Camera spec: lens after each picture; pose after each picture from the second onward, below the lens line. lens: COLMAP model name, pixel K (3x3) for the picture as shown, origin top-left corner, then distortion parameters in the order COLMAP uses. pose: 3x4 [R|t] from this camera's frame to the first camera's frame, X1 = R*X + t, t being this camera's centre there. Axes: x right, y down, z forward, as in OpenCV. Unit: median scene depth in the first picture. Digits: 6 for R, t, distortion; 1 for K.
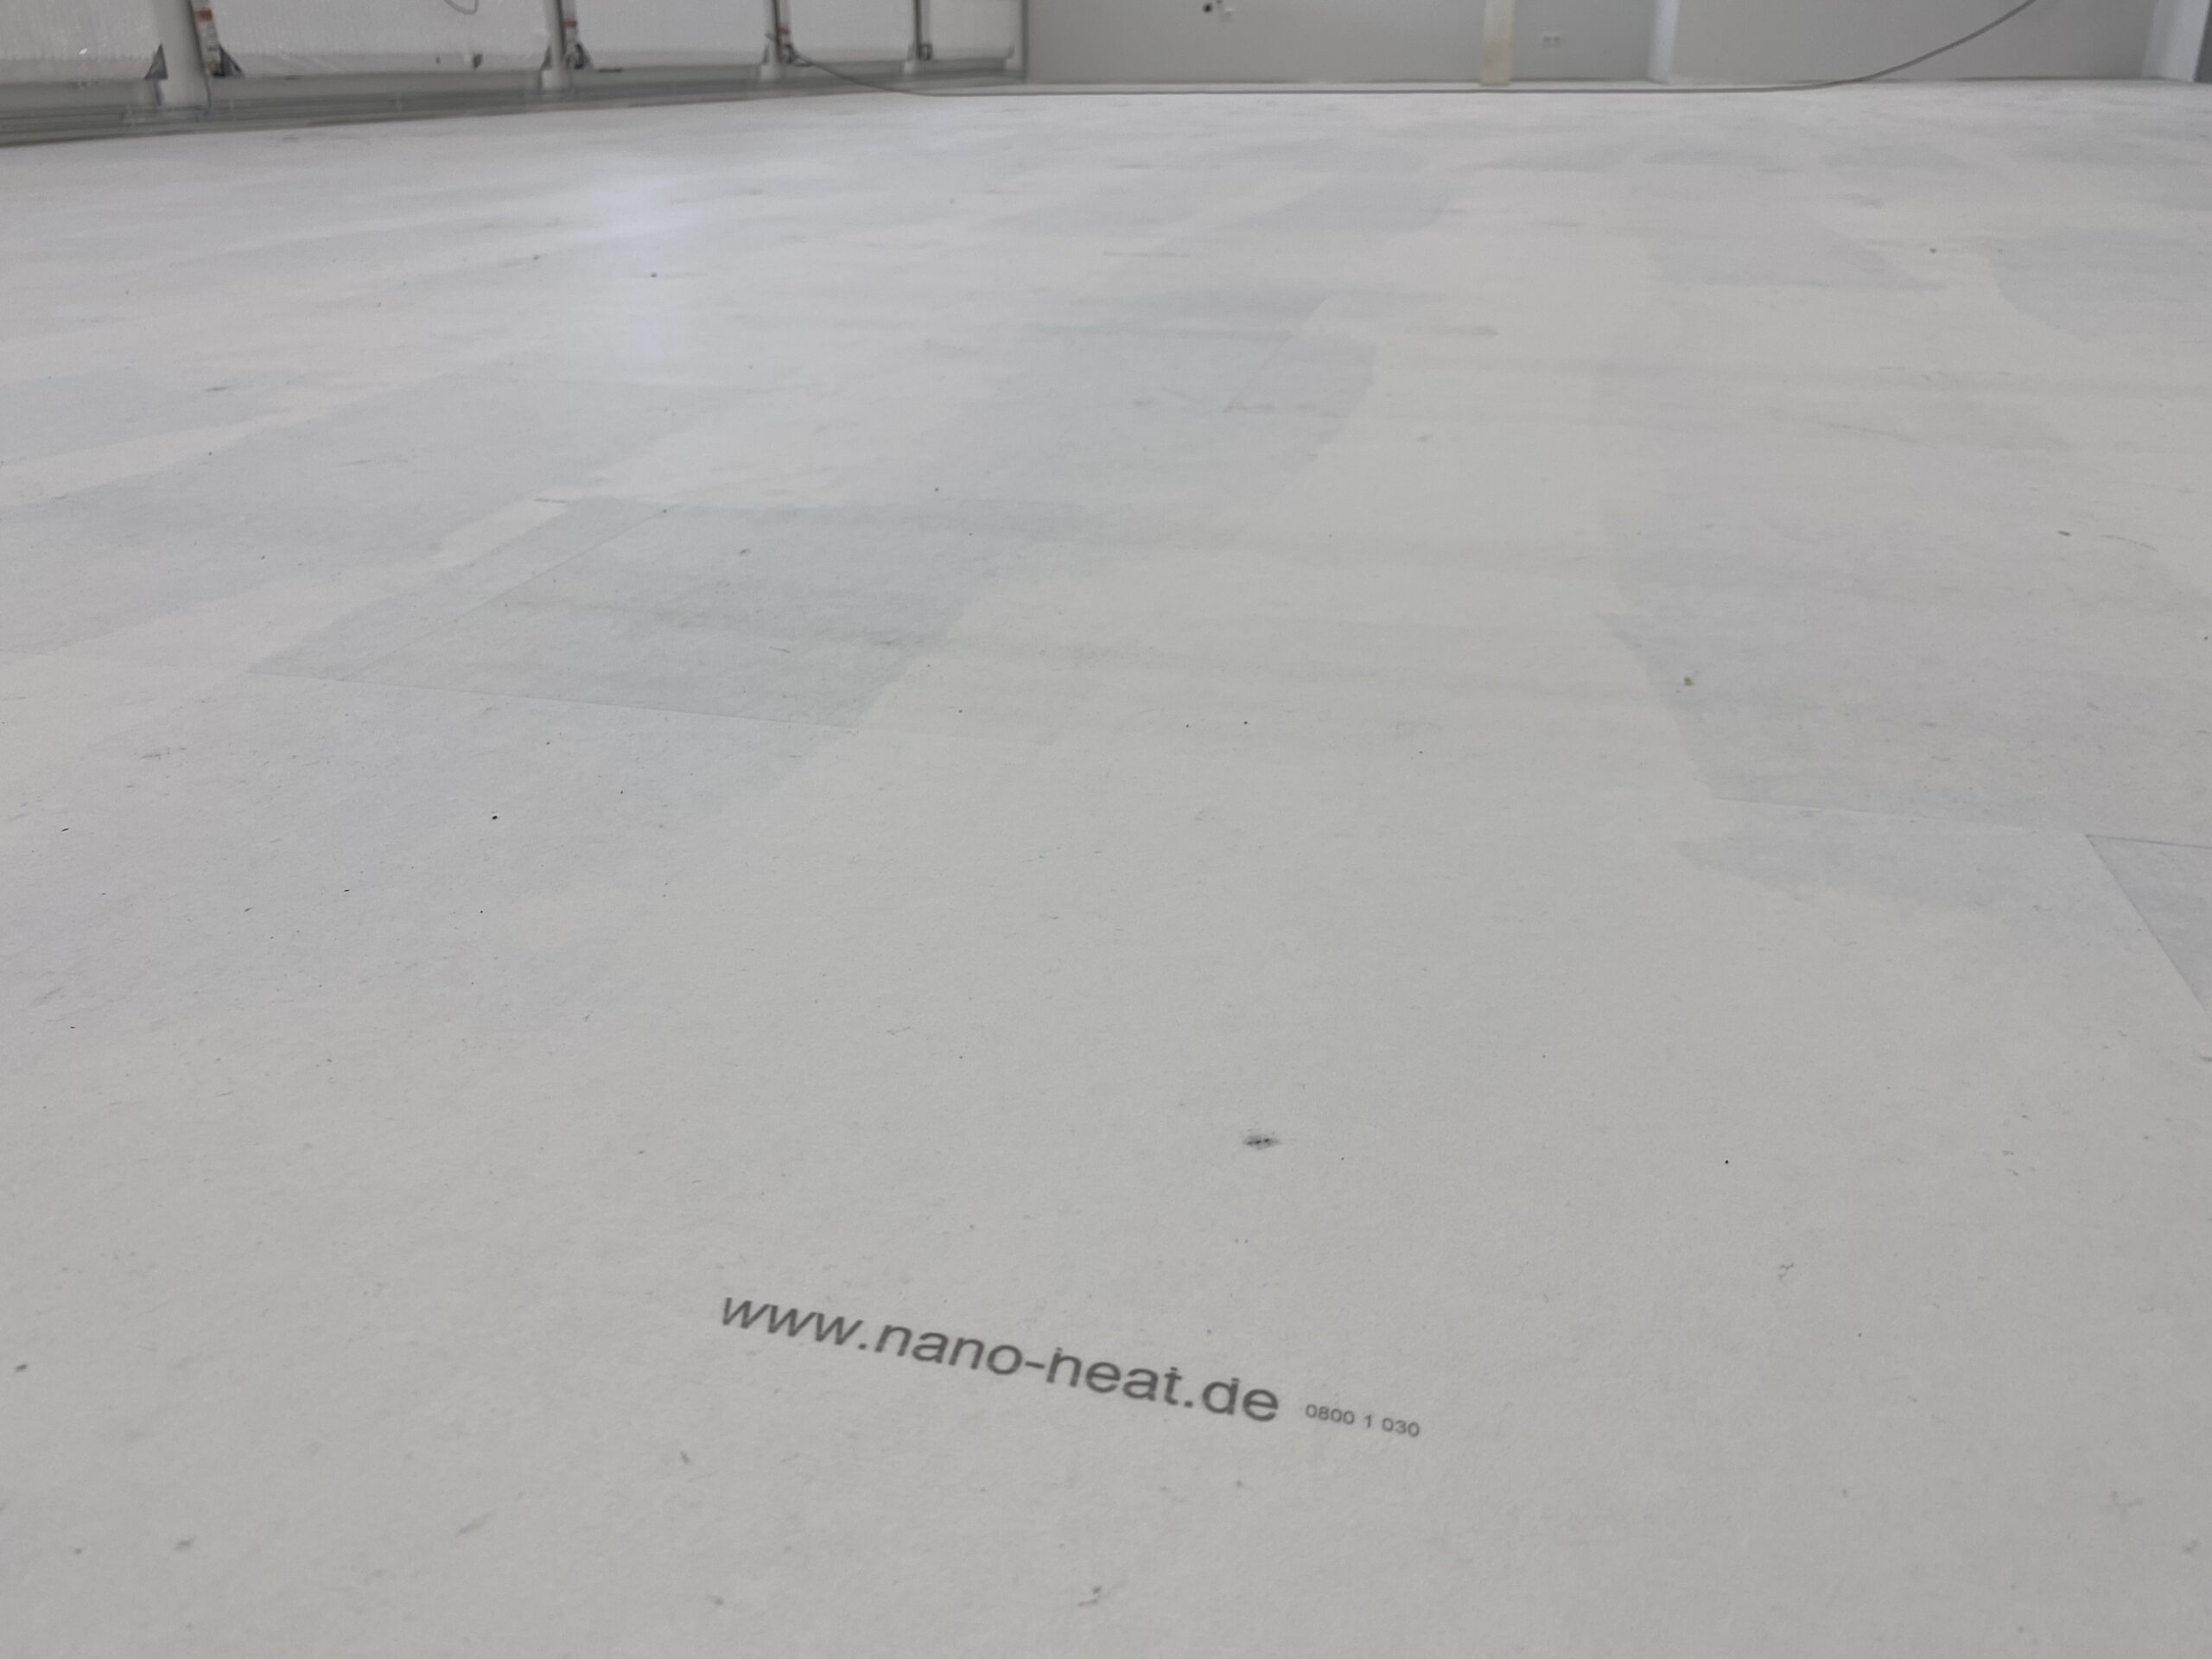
lens RADIAL K [[1670.2, 0, 1106.4], [0, 1670.2, 824.2], [0, 0, 1]] dist [0.006260, 0.009503]
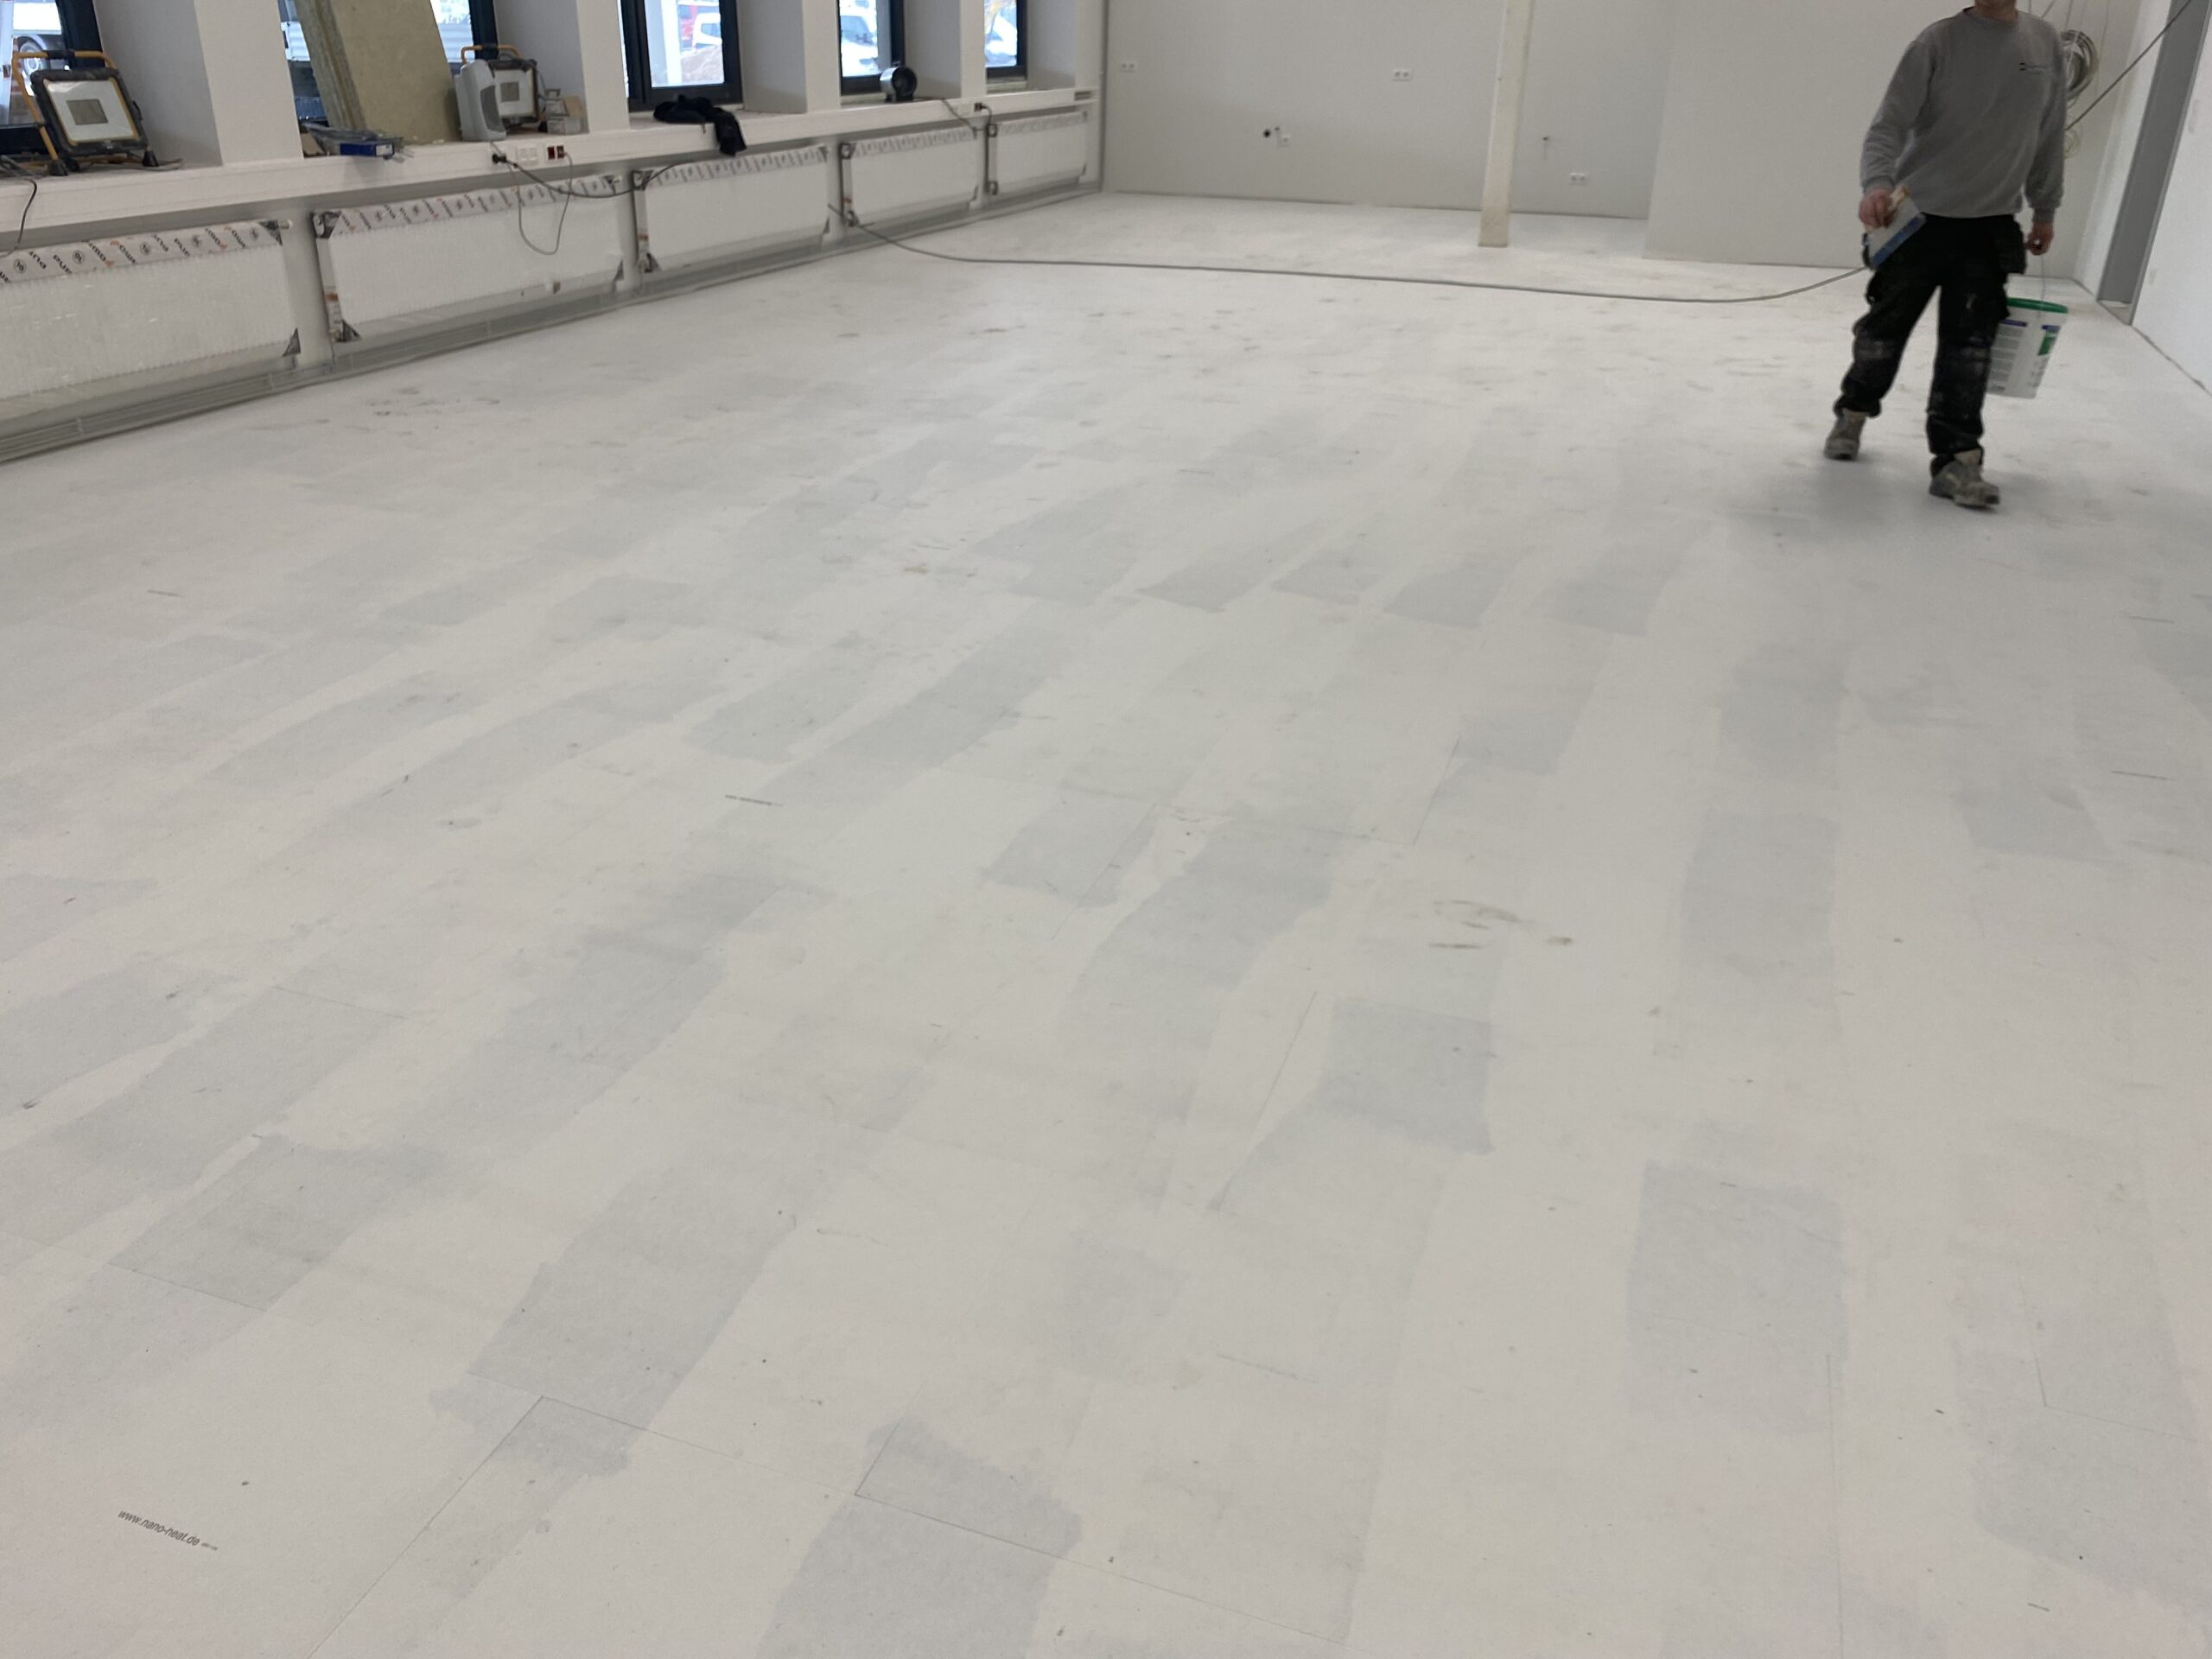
lens RADIAL K [[1670.2, 0, 1105.9], [0, 1670.2, 834.2], [0, 0, 1]] dist [0.006260, 0.009503]
pose [[0.994332, 0.060843, -0.087195, 0.158314], [-0.058989, 0.997978, 0.023686, -0.107170], [0.088460, -0.018409, 0.995910, -0.197760]]
